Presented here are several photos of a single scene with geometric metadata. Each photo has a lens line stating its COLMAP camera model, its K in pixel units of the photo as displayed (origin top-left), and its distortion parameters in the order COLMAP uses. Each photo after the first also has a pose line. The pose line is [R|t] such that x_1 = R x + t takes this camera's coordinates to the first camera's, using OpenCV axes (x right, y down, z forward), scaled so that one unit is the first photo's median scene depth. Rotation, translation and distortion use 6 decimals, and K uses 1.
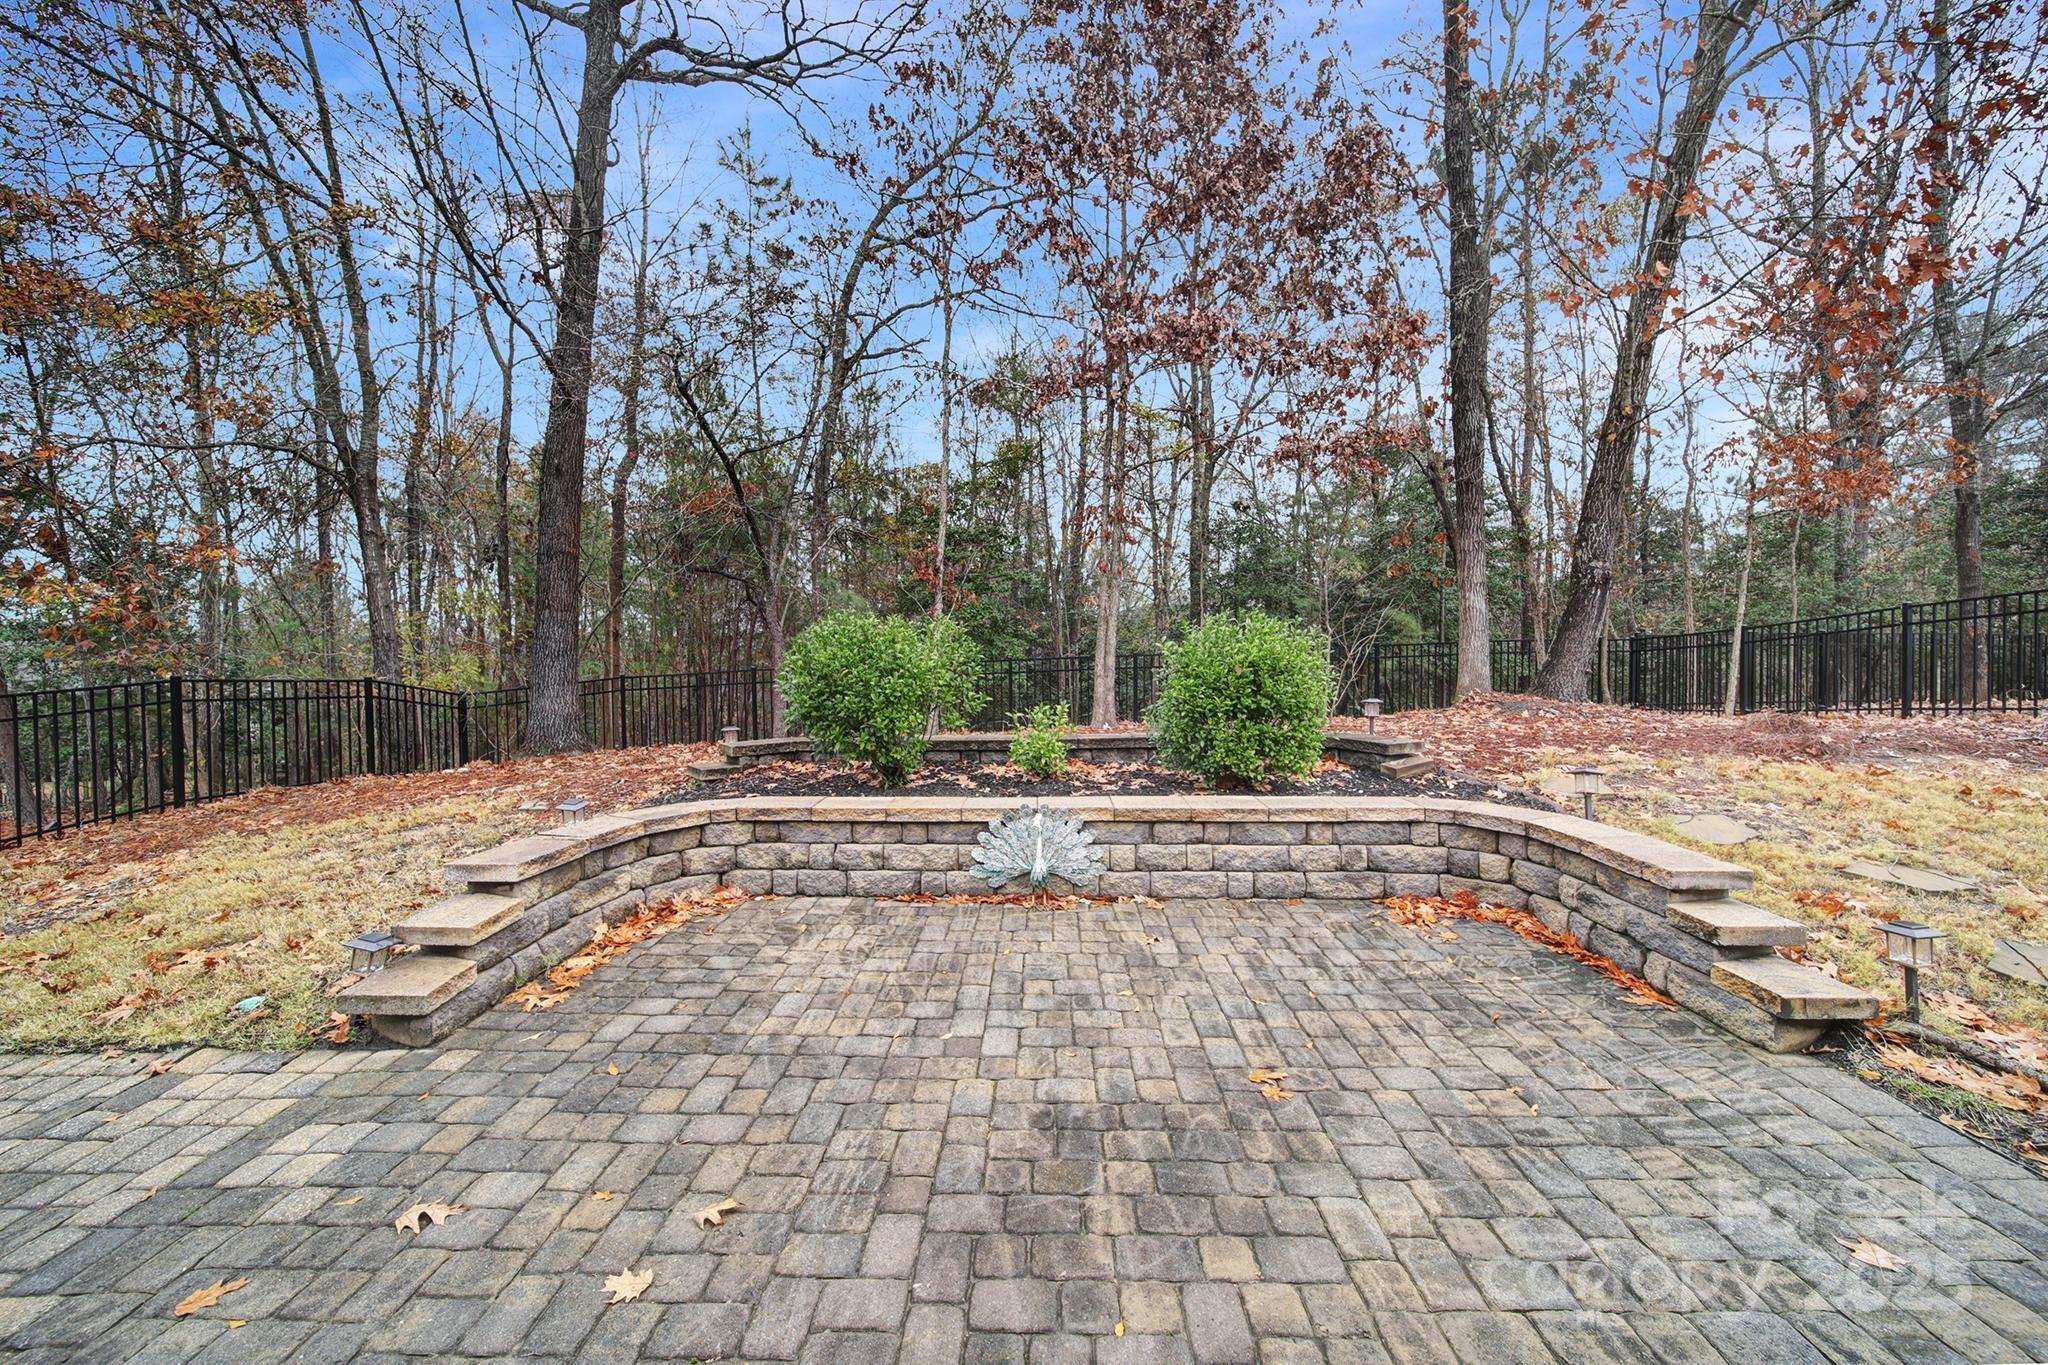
lens RADIAL K [[720.2, 0, 1025.1], [0, 720.2, 672.1], [0, 0, 1]] dist [-0.002323, -0.000472]
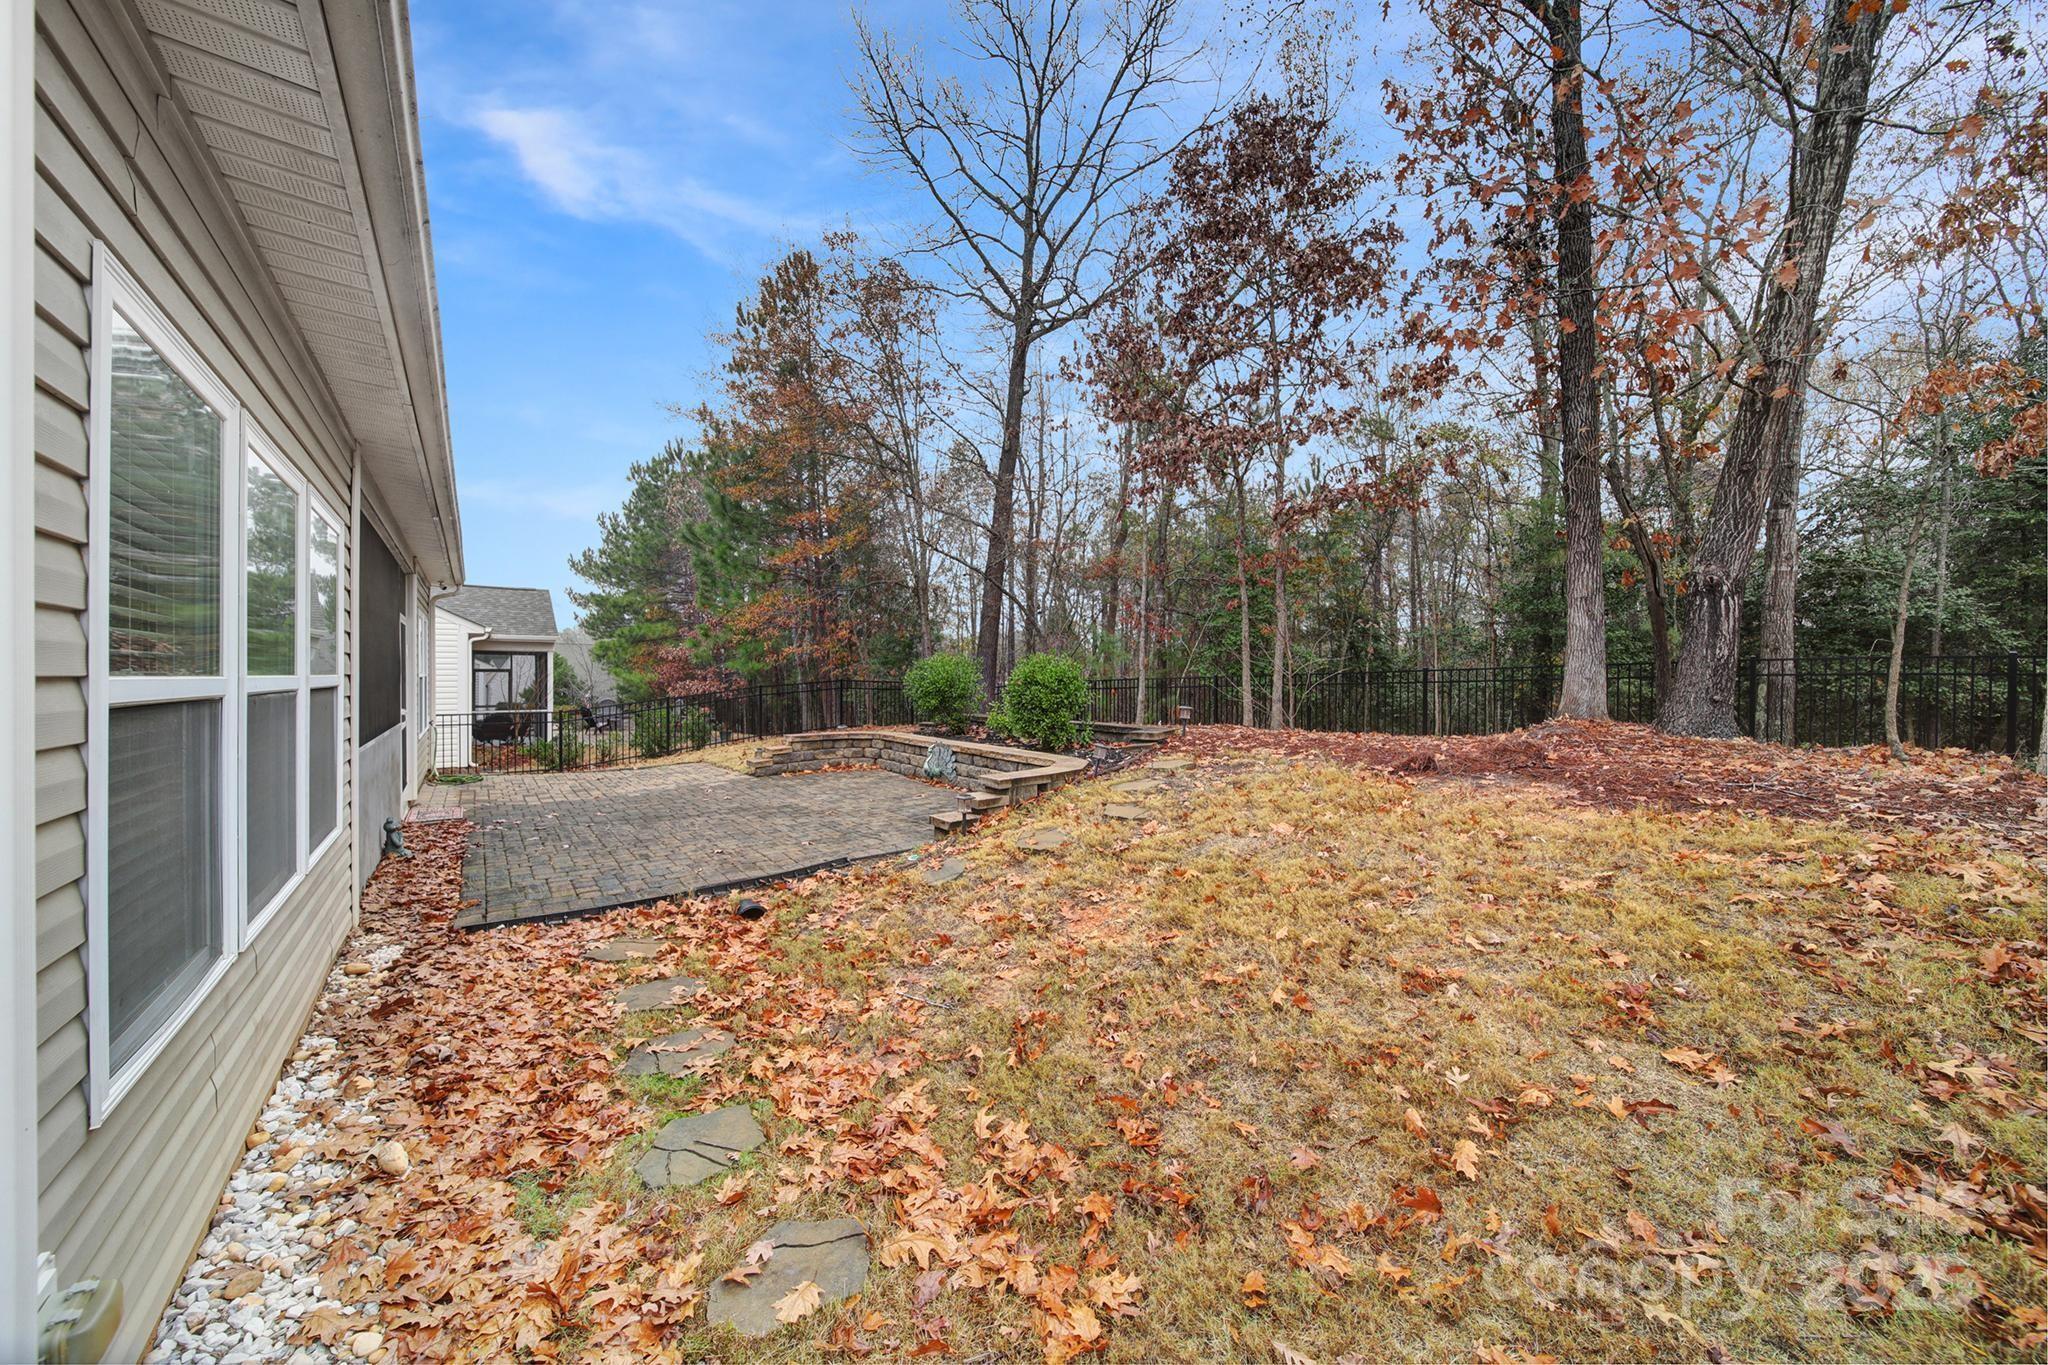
lens RADIAL K [[720.2, 0, 1025.1], [0, 720.2, 672.1], [0, 0, 1]] dist [-0.002323, -0.000472]
pose [[0.625451, 0.004702, -0.780250, 1.914838], [-0.004224, 0.999988, 0.002640, -0.038624], [0.780252, 0.001645, 0.625463, -0.192107]]
